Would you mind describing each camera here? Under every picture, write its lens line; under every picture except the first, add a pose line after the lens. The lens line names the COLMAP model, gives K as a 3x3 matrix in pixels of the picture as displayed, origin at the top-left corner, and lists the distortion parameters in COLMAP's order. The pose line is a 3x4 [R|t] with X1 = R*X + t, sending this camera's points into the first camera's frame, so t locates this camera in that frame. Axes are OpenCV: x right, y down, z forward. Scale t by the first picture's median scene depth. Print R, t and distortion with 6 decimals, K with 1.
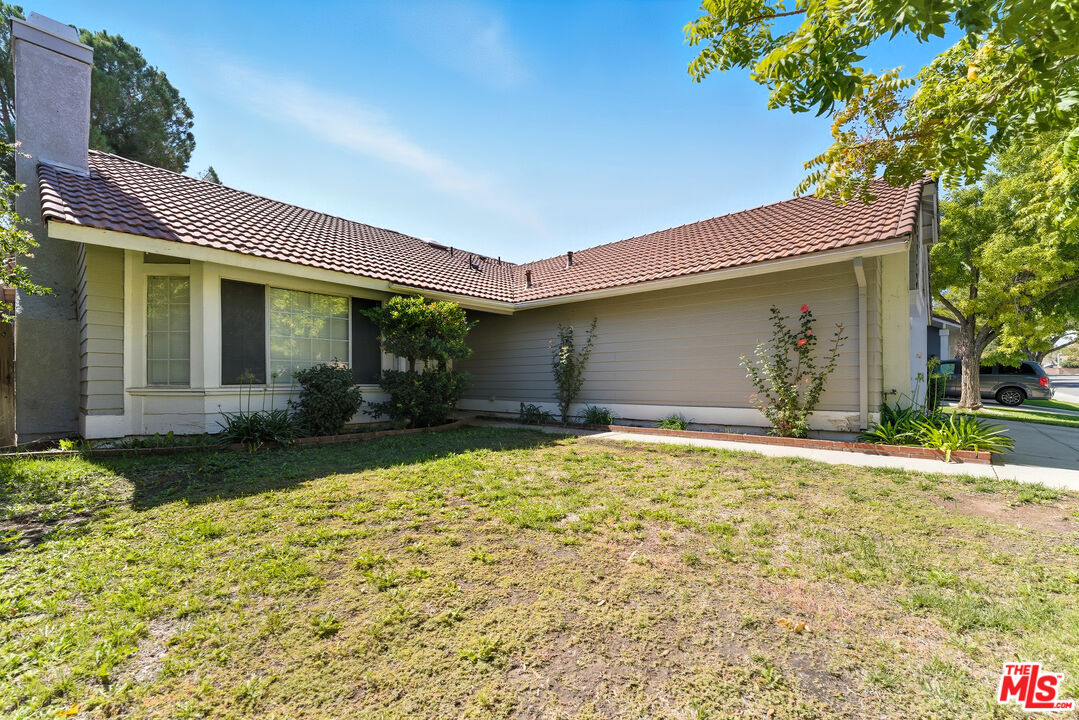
lens RADIAL K [[443.6, 0, 531.9], [0, 443.6, 362.8], [0, 0, 1]] dist [-0.008033, 0.000053]
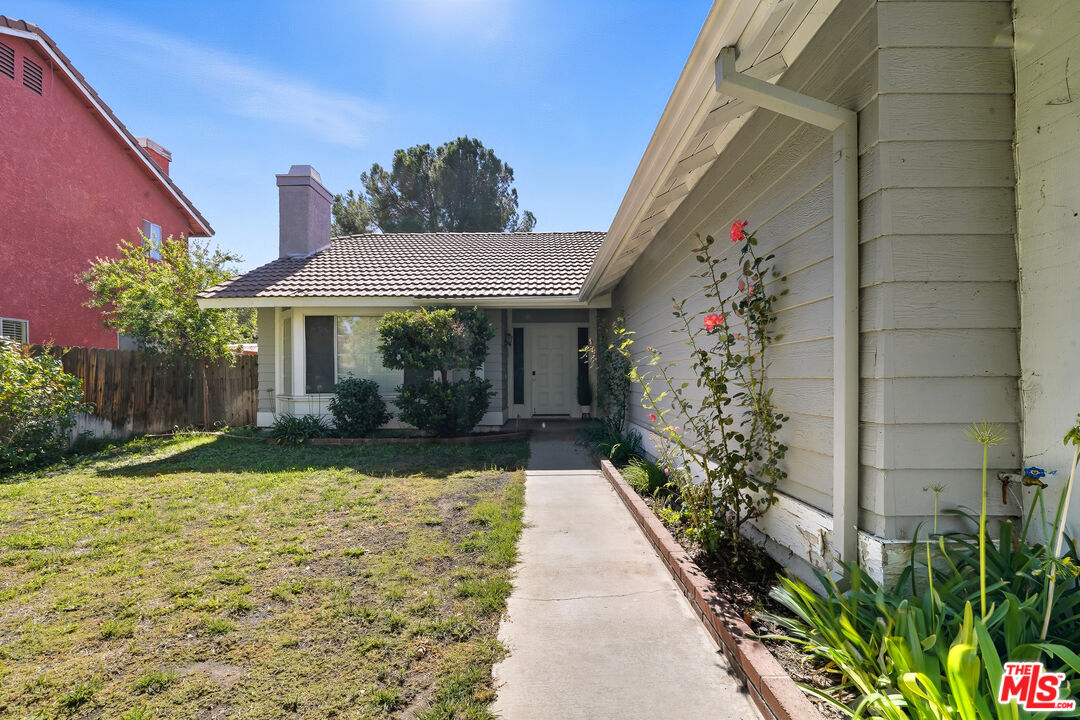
lens RADIAL K [[444.0, 0, 532.4], [0, 444.0, 362.8], [0, 0, 1]] dist [-0.008033, 0.000053]
pose [[0.686697, -0.028682, -0.726378, 0.688268], [0.035193, 0.999361, -0.006191, -0.011459], [0.726091, -0.021312, 0.687268, 0.516484]]
